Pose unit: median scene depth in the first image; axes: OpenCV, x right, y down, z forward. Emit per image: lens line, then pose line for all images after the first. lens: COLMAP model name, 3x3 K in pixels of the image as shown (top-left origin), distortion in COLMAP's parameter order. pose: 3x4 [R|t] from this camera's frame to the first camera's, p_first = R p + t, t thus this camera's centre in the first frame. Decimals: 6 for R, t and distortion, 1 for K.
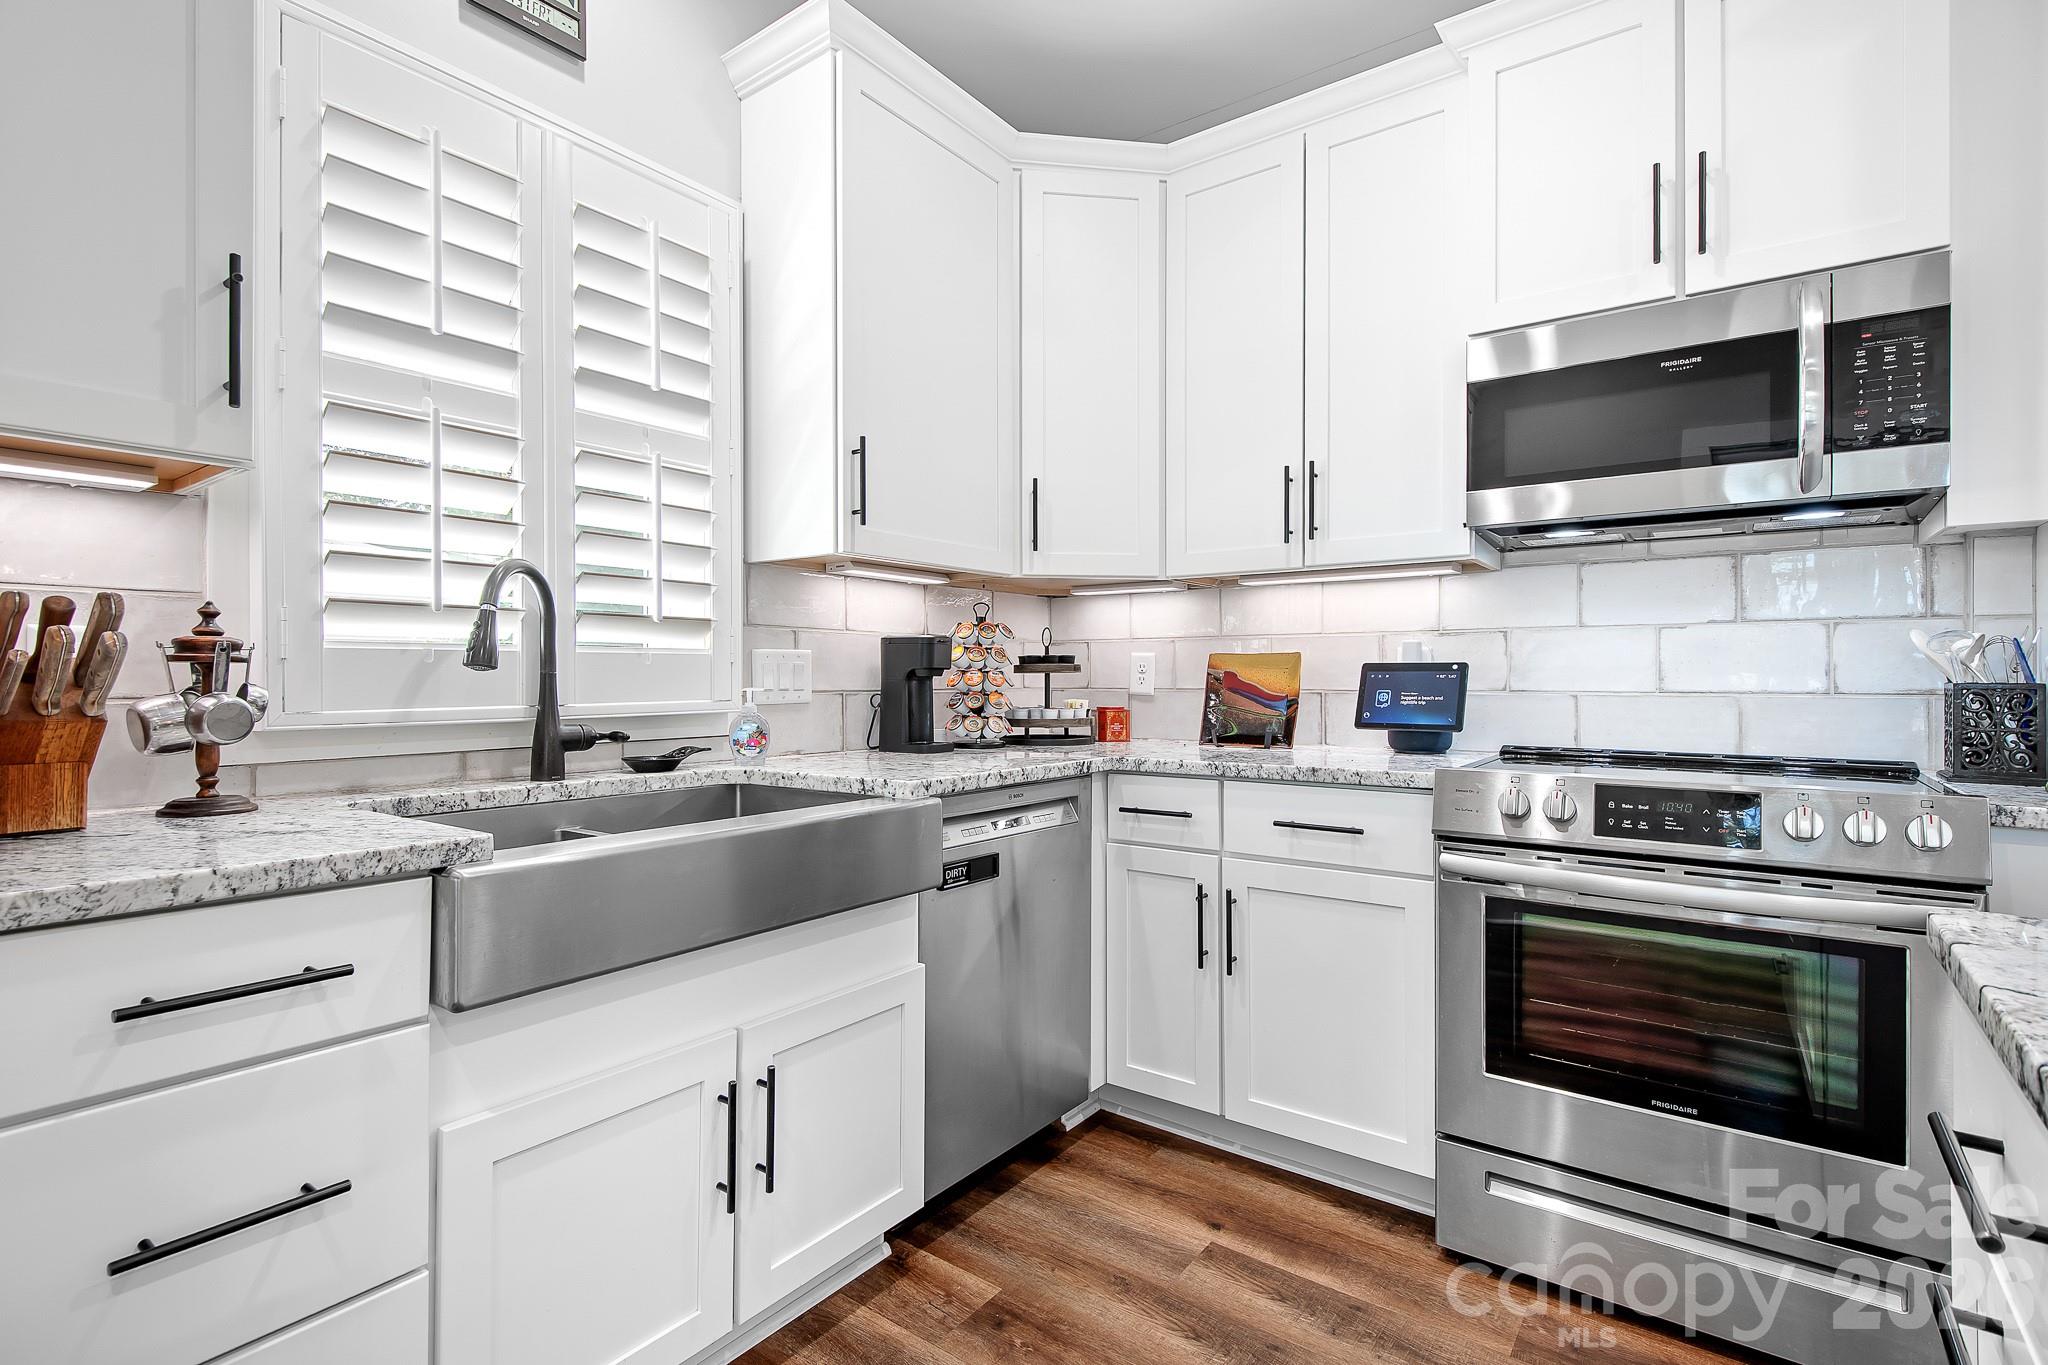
lens RADIAL K [[964.0, 0, 1019.1], [0, 964.0, 680.4], [0, 0, 1]] dist [-0.001046, -0.000746]
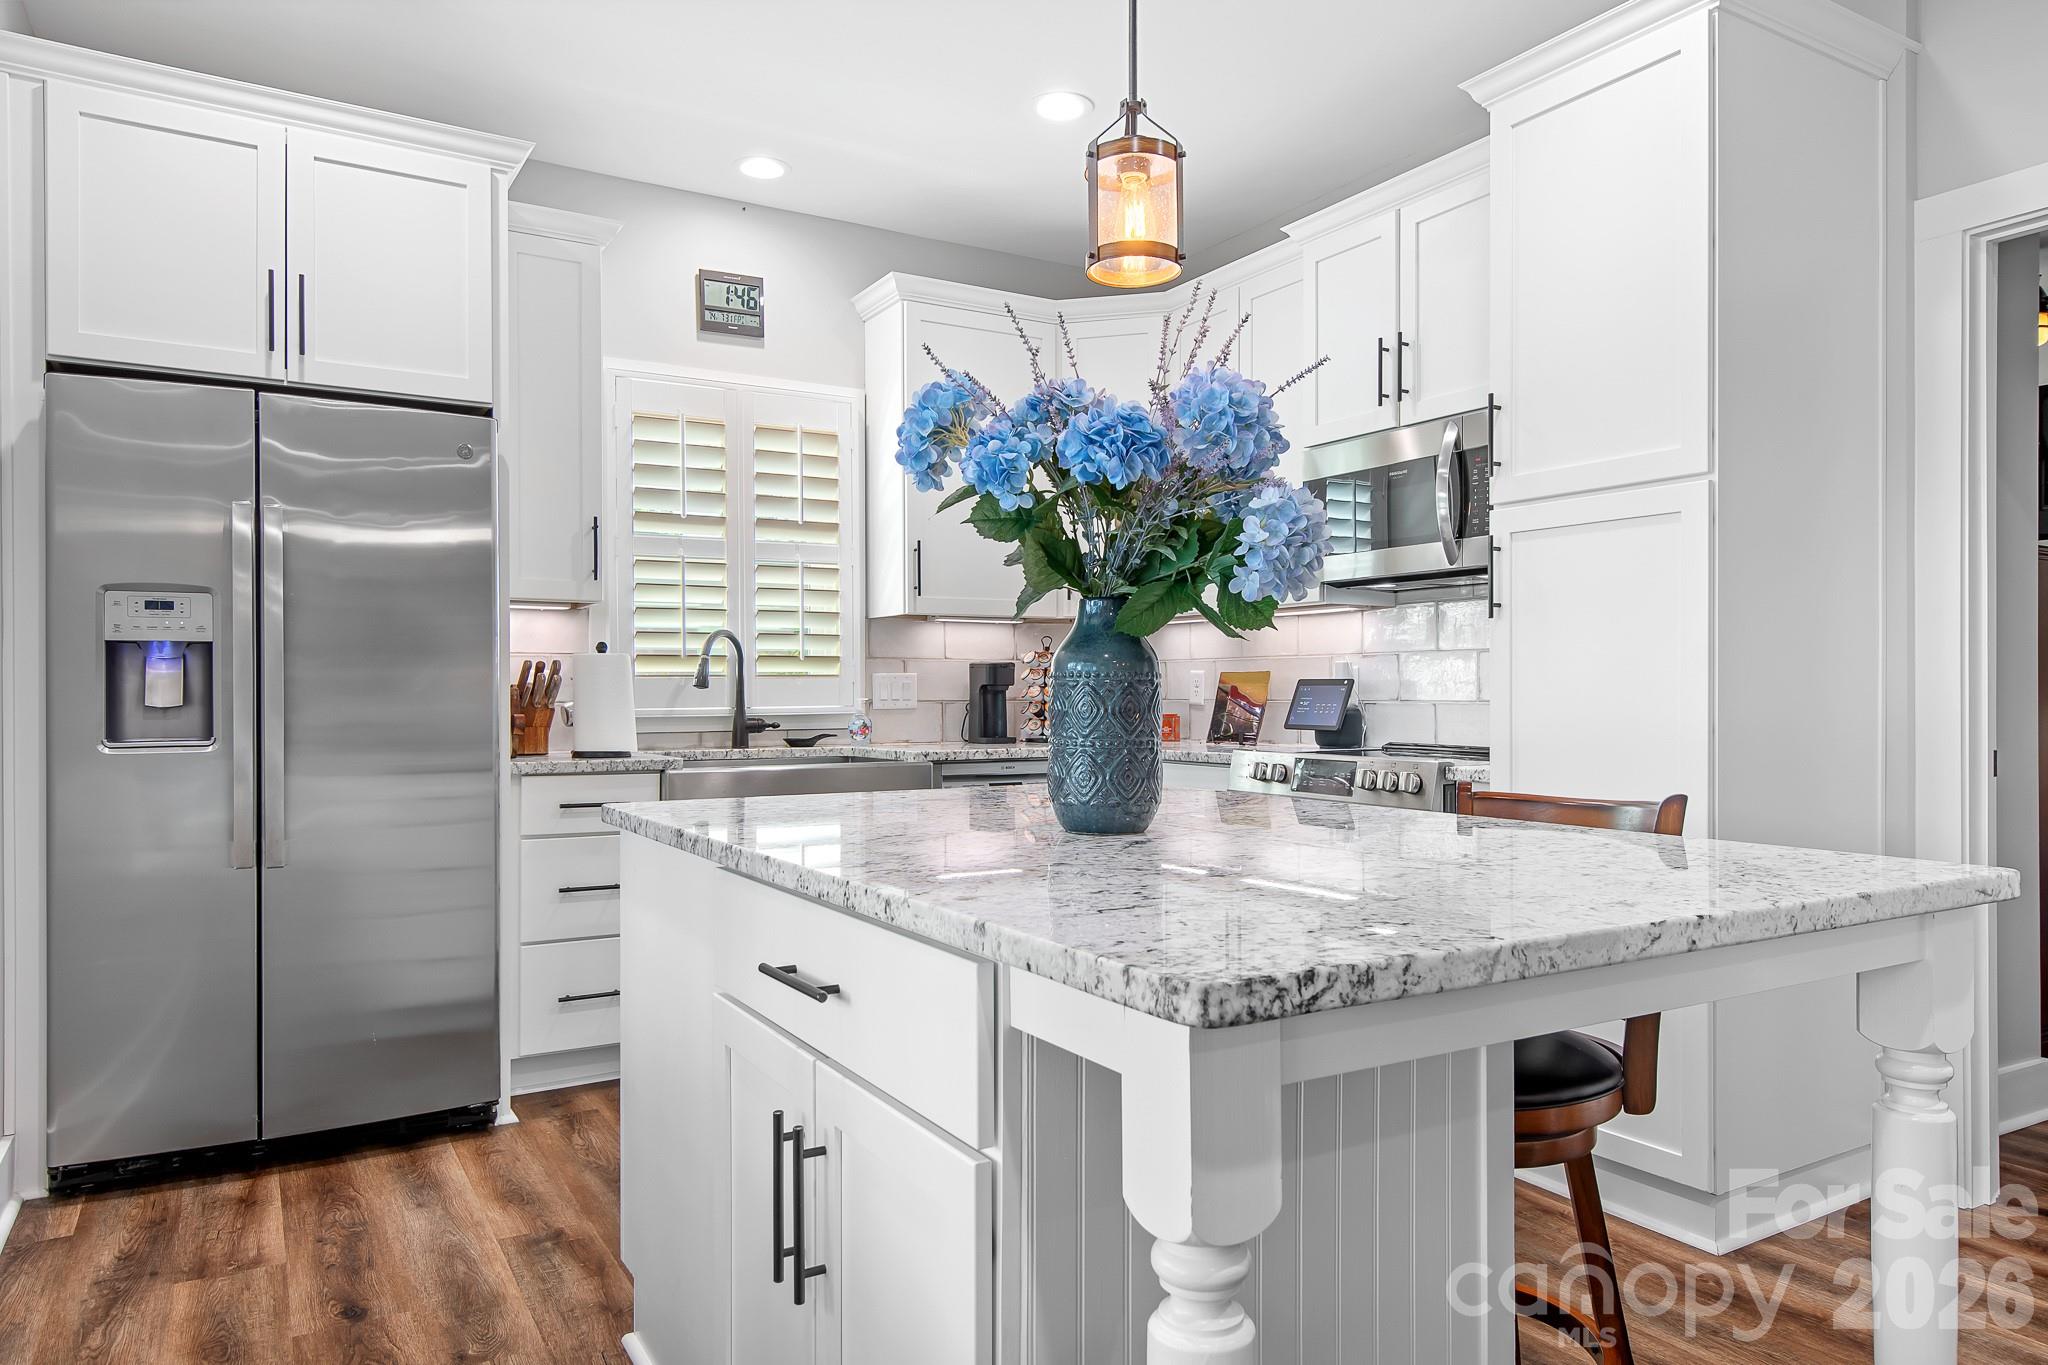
lens RADIAL K [[1312.1, 0, 1022.2], [0, 1312.1, 702.2], [0, 0, 1]] dist [0.016281, -0.000357]
pose [[0.920448, -0.000112, -0.390864, 0.938105], [0.002404, 0.999983, 0.005376, 0.003559], [0.390857, -0.005888, 0.920433, -1.041516]]
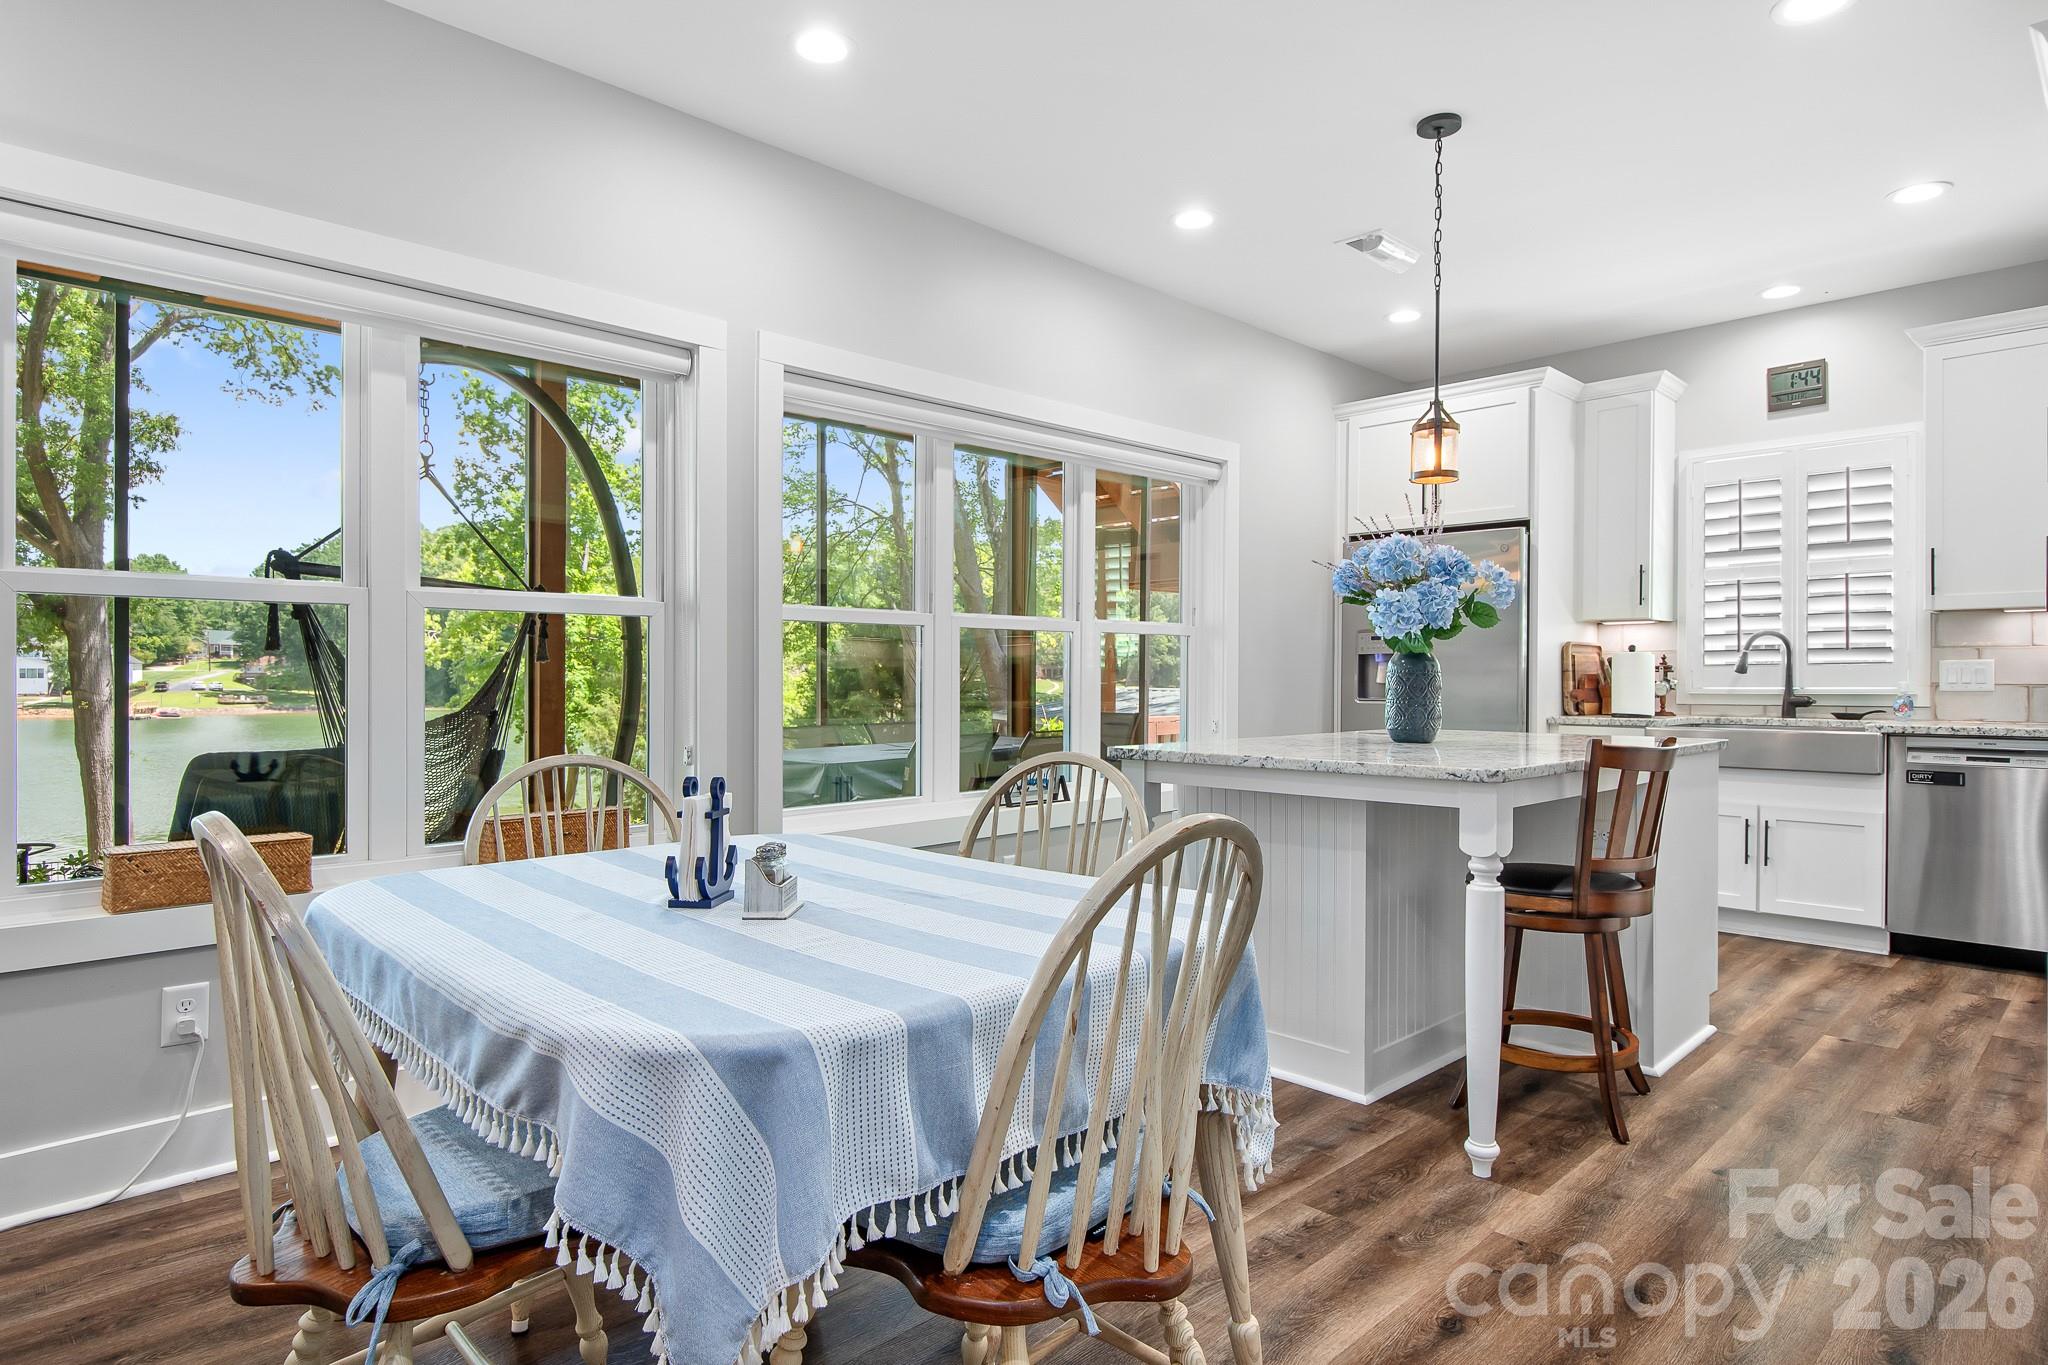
lens RADIAL K [[1115.0, 0, 1015.9], [0, 1115.0, 685.4], [0, 0, 1]] dist [0.018708, -0.007382]
pose [[-0.169983, 0.011265, -0.985383, 2.558652], [0.001399, 0.999936, 0.011190, -0.014207], [0.985446, 0.000523, -0.169988, -0.434795]]
